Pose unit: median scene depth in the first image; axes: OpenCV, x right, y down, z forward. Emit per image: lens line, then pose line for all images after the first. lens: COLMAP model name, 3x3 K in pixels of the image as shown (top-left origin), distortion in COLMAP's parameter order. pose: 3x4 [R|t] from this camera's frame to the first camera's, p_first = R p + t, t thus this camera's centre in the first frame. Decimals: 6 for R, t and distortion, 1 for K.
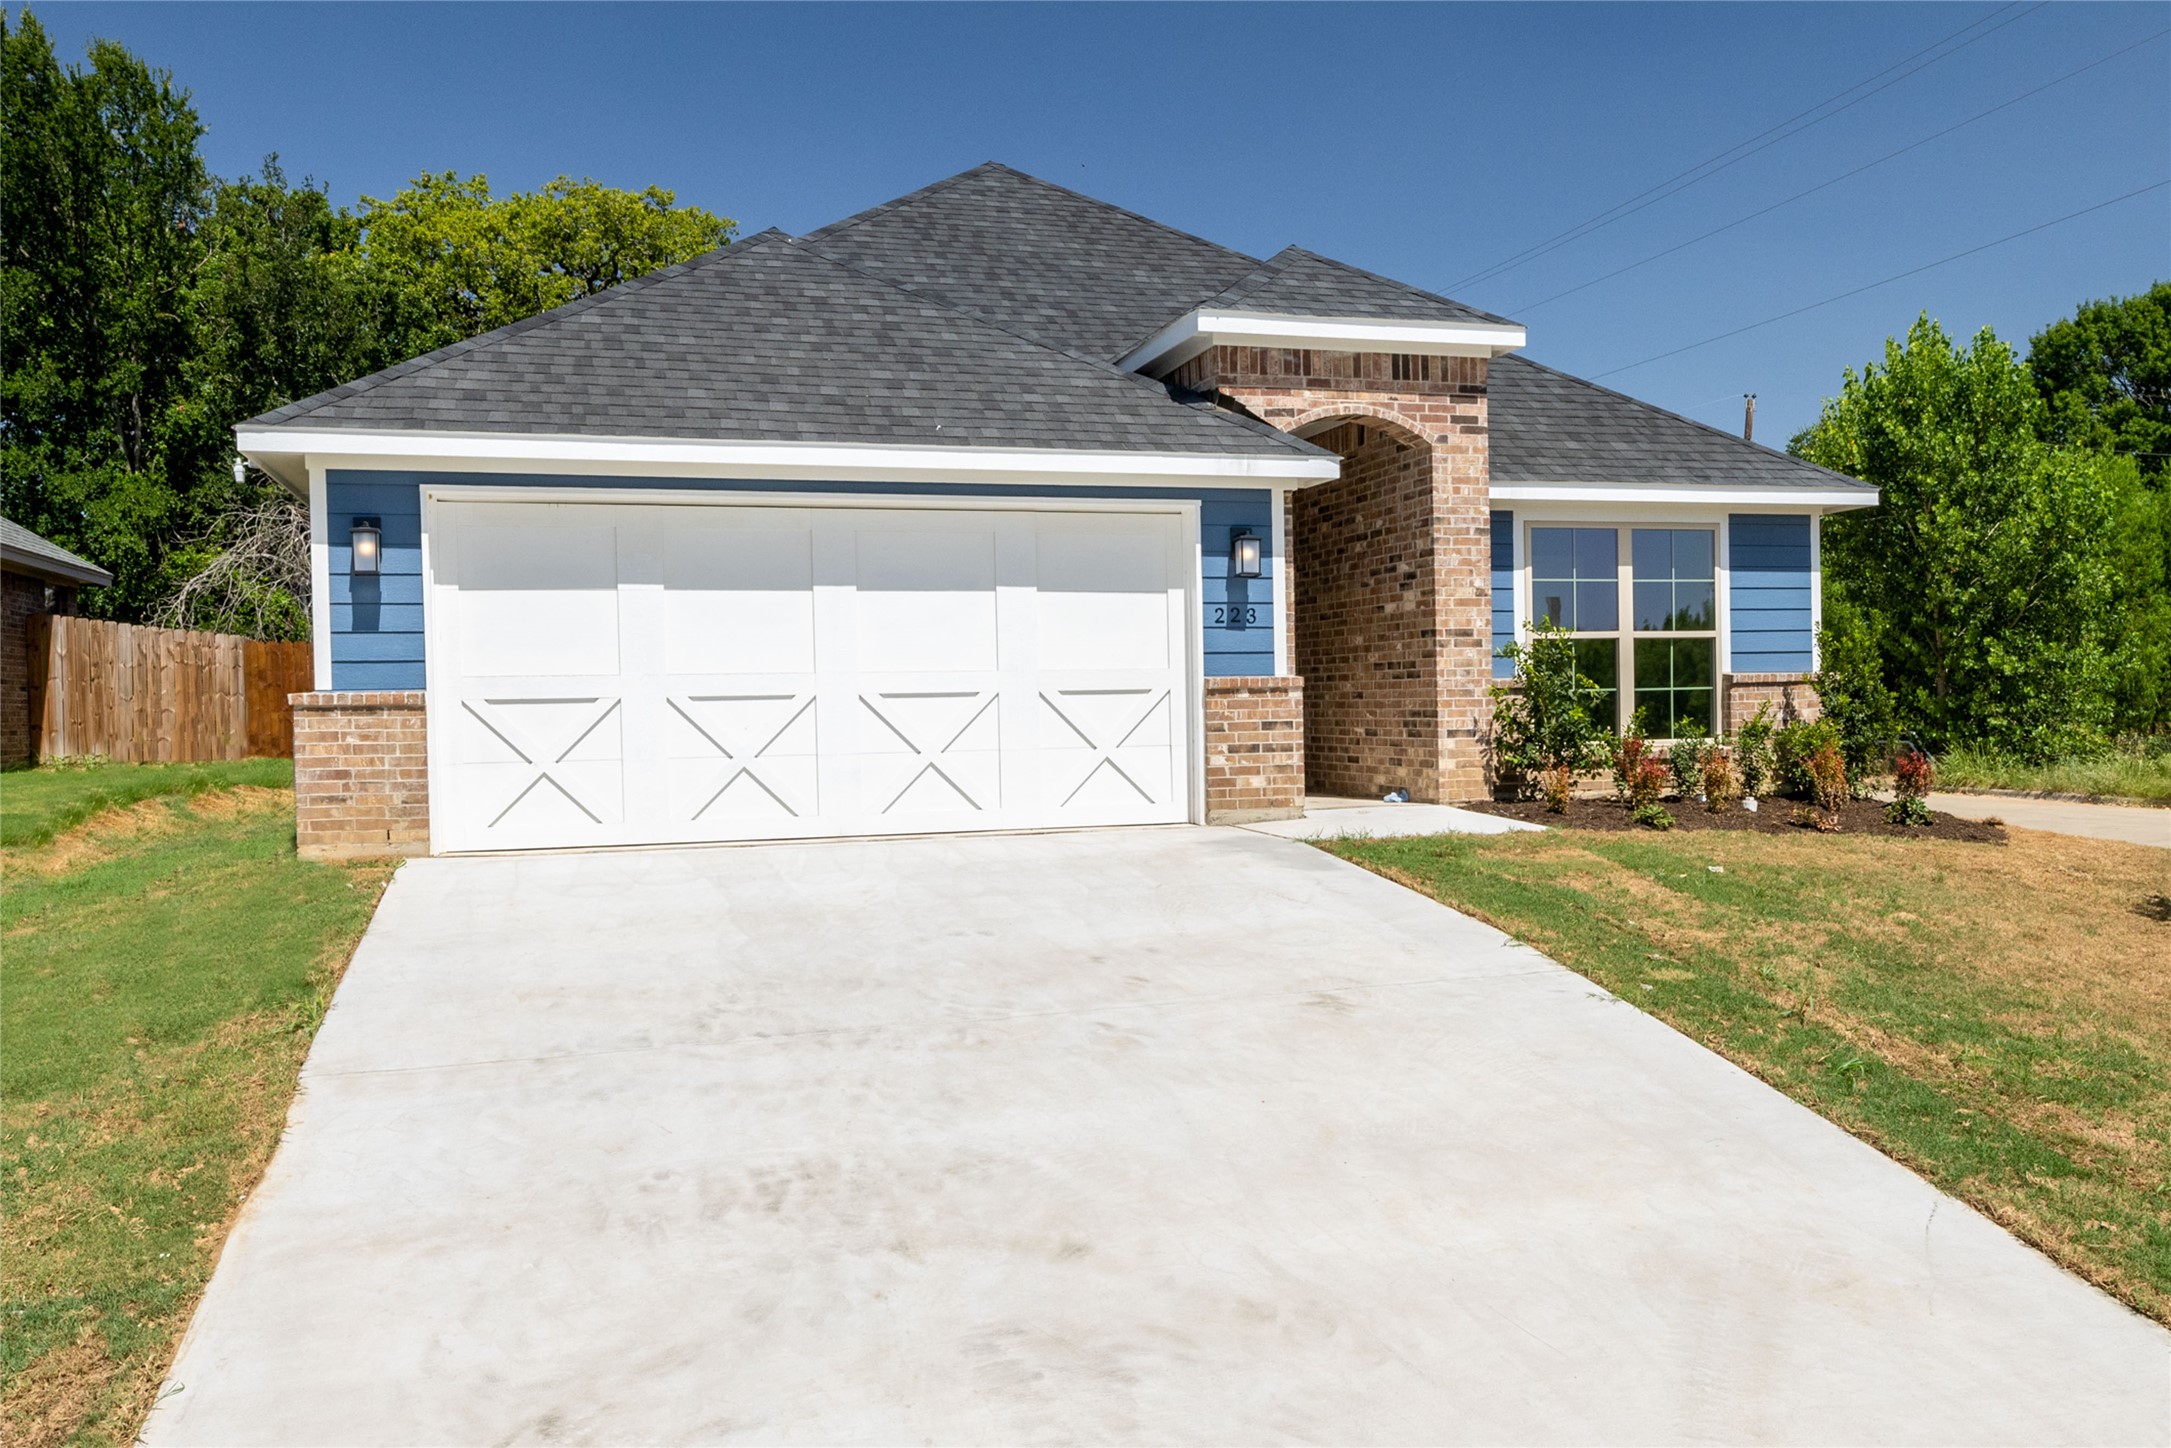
lens RADIAL K [[908.1, 0, 1070.6], [0, 908.1, 697.0], [0, 0, 1]] dist [-0.000684, 0.000606]
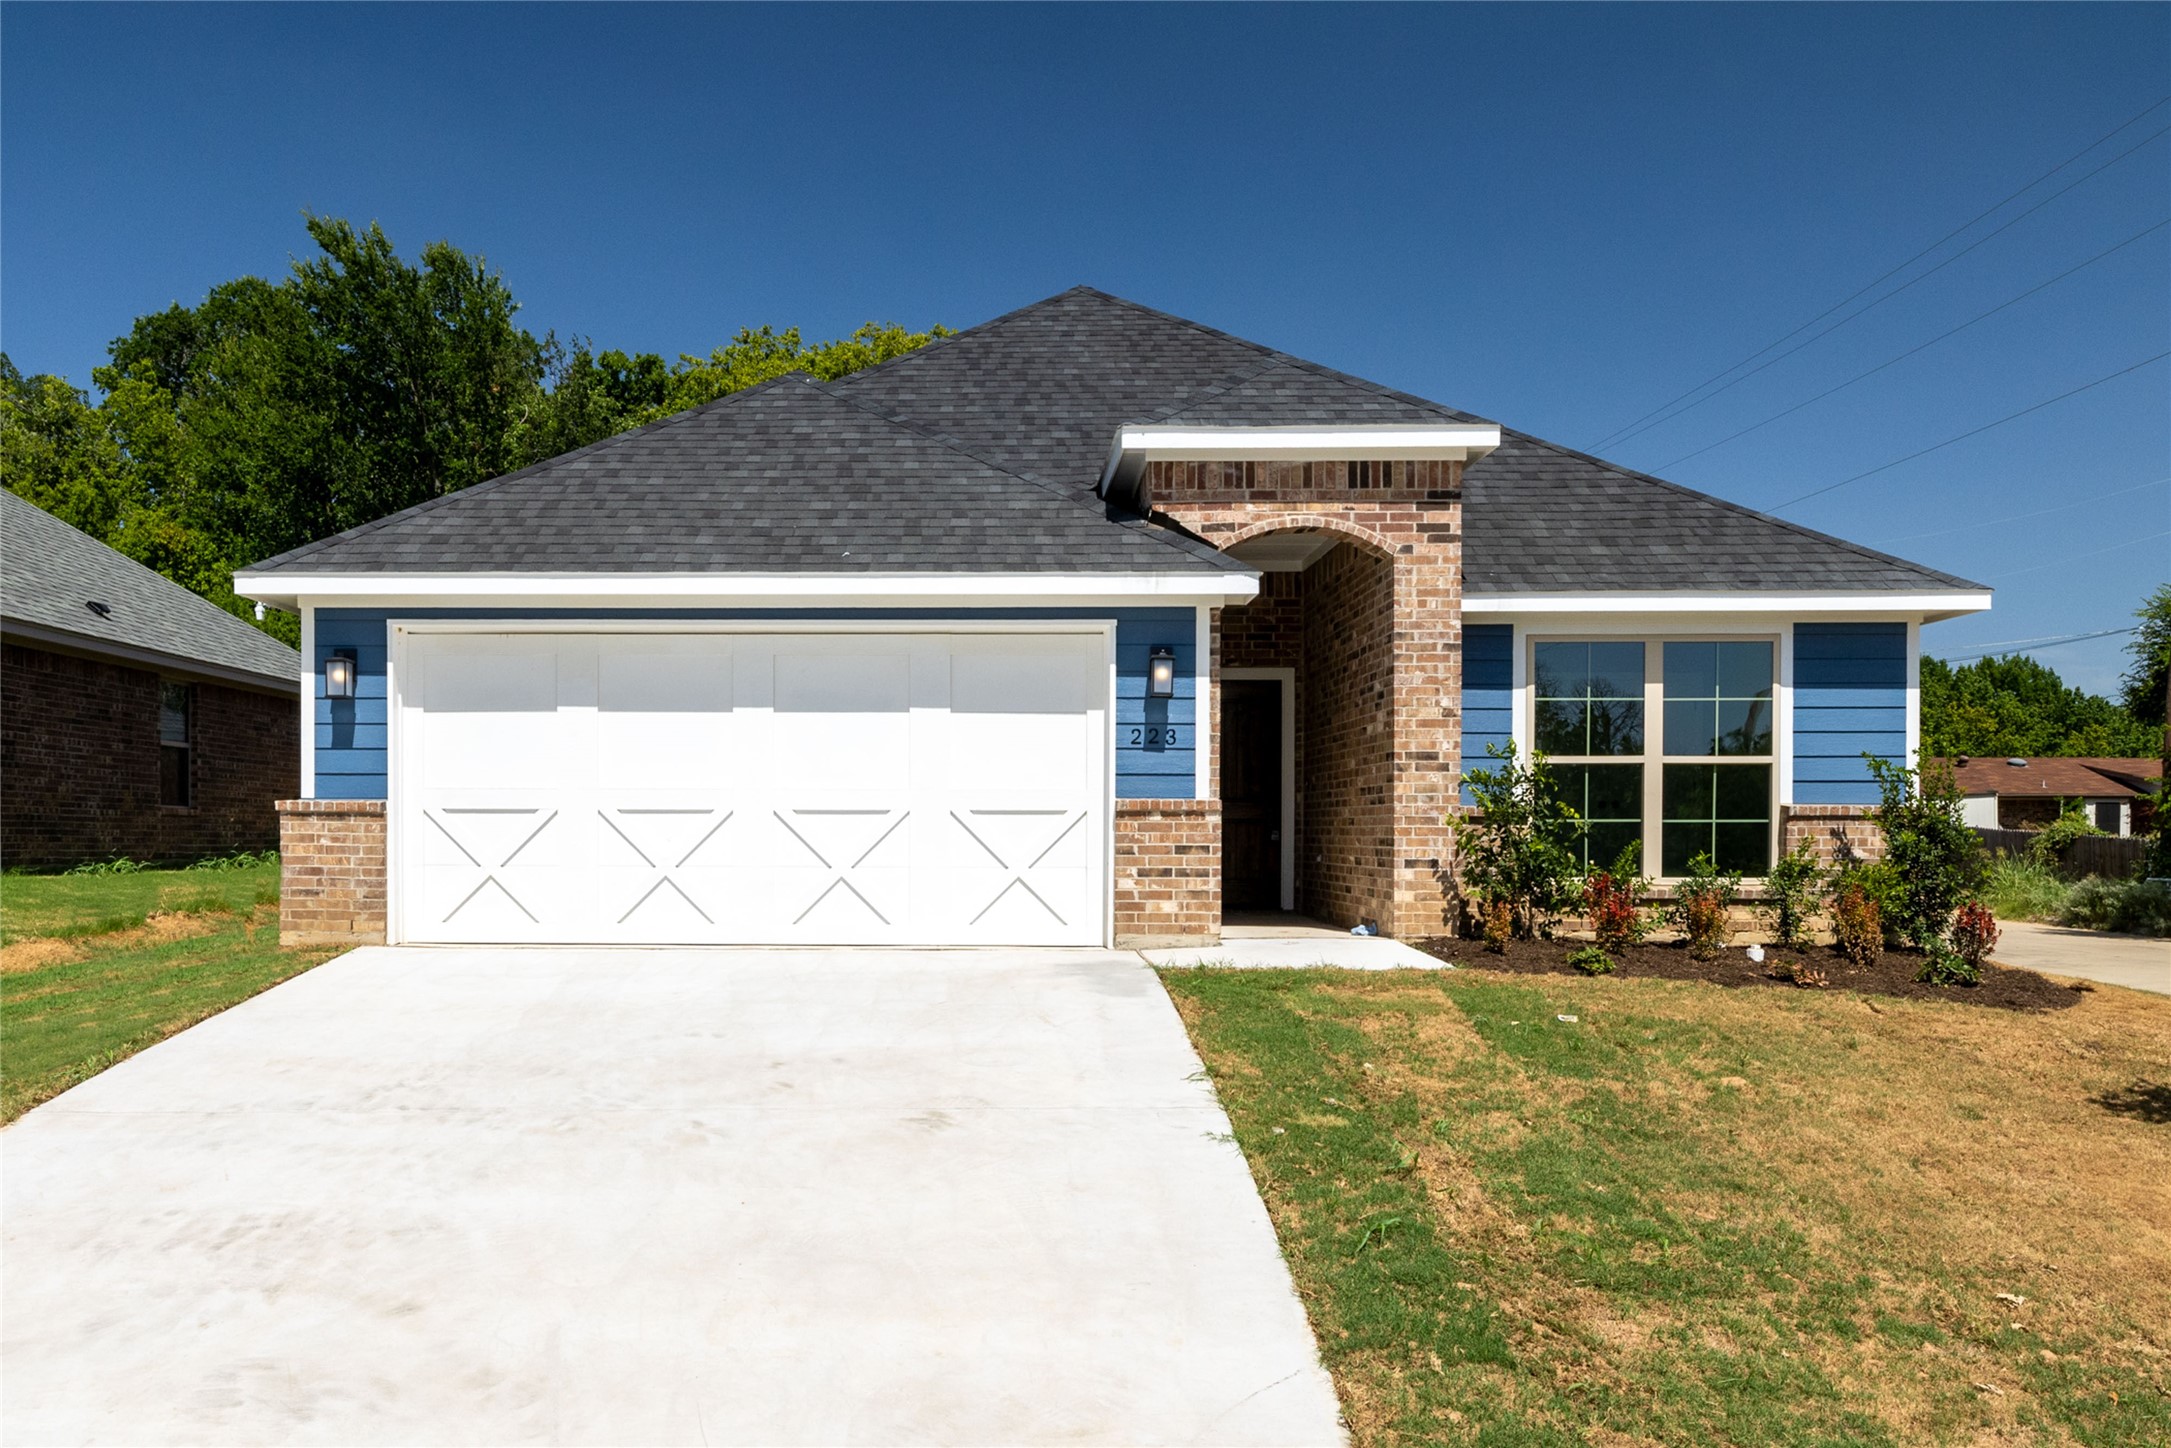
lens RADIAL K [[916.1, 0, 1085.6], [0, 916.1, 818.2], [0, 0, 1]] dist [0.000000, -0.000129]
pose [[0.984754, 0.018146, -0.173002, 0.276755], [-0.018570, 0.999827, -0.000833, 0.000460], [0.172957, 0.004033, 0.984921, 0.013869]]
